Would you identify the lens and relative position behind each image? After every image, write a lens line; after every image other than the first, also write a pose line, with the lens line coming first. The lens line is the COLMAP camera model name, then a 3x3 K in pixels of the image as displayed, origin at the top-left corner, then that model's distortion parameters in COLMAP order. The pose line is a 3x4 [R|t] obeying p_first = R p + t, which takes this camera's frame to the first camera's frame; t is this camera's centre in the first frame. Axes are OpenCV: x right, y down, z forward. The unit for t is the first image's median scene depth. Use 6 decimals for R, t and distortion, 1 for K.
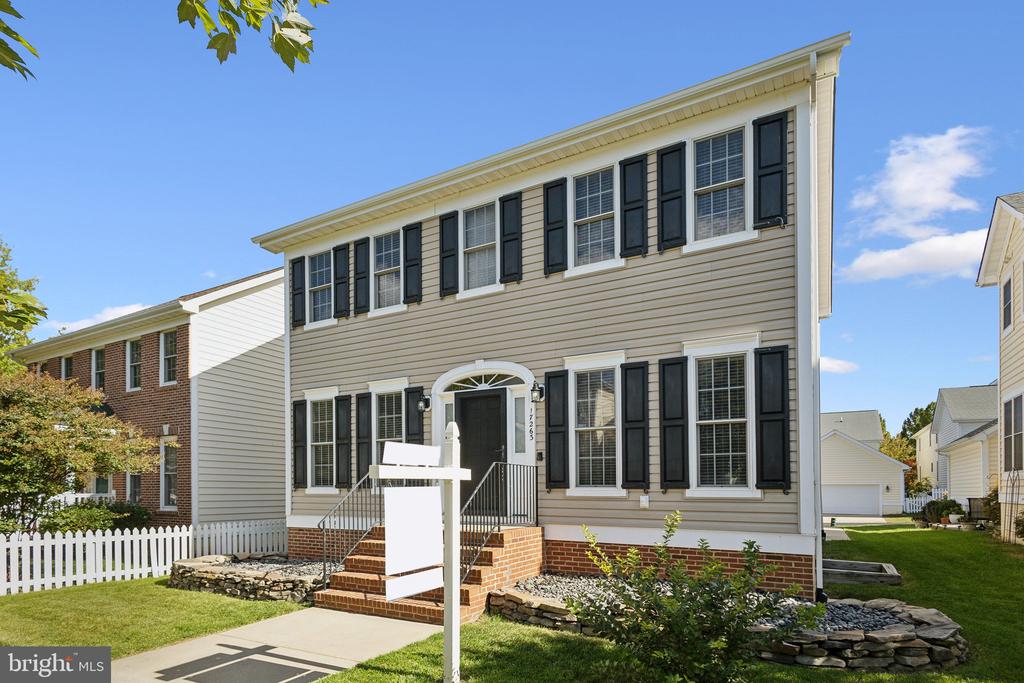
lens RADIAL K [[450.8, 0, 400.2], [0, 450.8, 371.3], [0, 0, 1]] dist [0.007274, 0.000021]
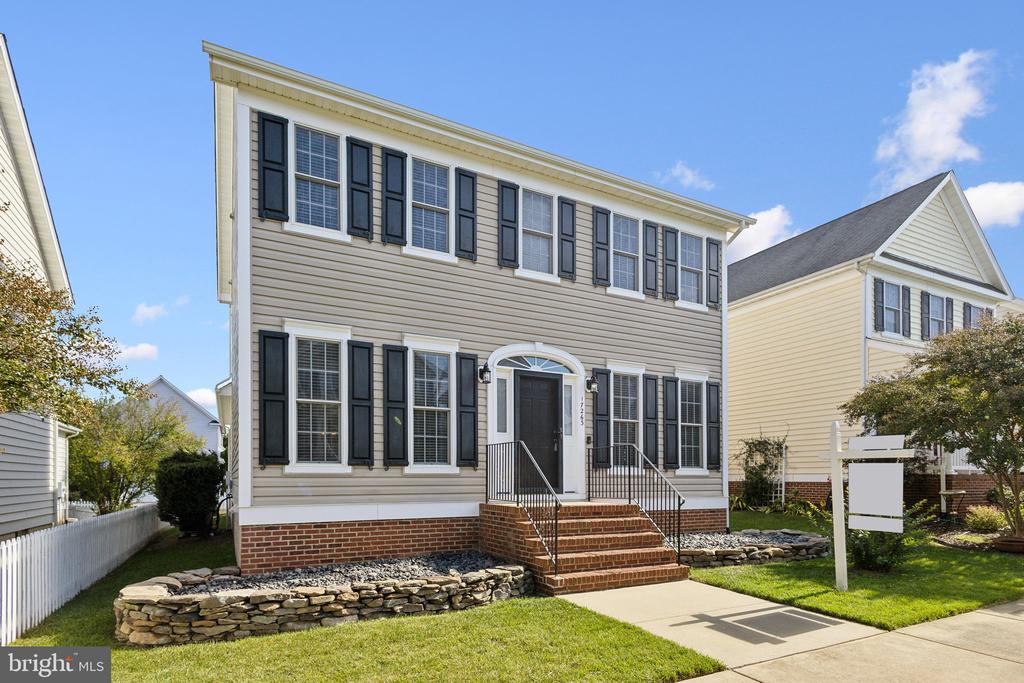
lens RADIAL K [[479.9, 0, 510.2], [0, 479.9, 339.2], [0, 0, 1]] dist [0.008806, -0.000370]
pose [[0.594960, 0.212839, 0.775063, -0.694534], [-0.212410, 0.971655, -0.103773, 0.093071], [-0.775180, -0.102890, 0.623305, 0.359488]]
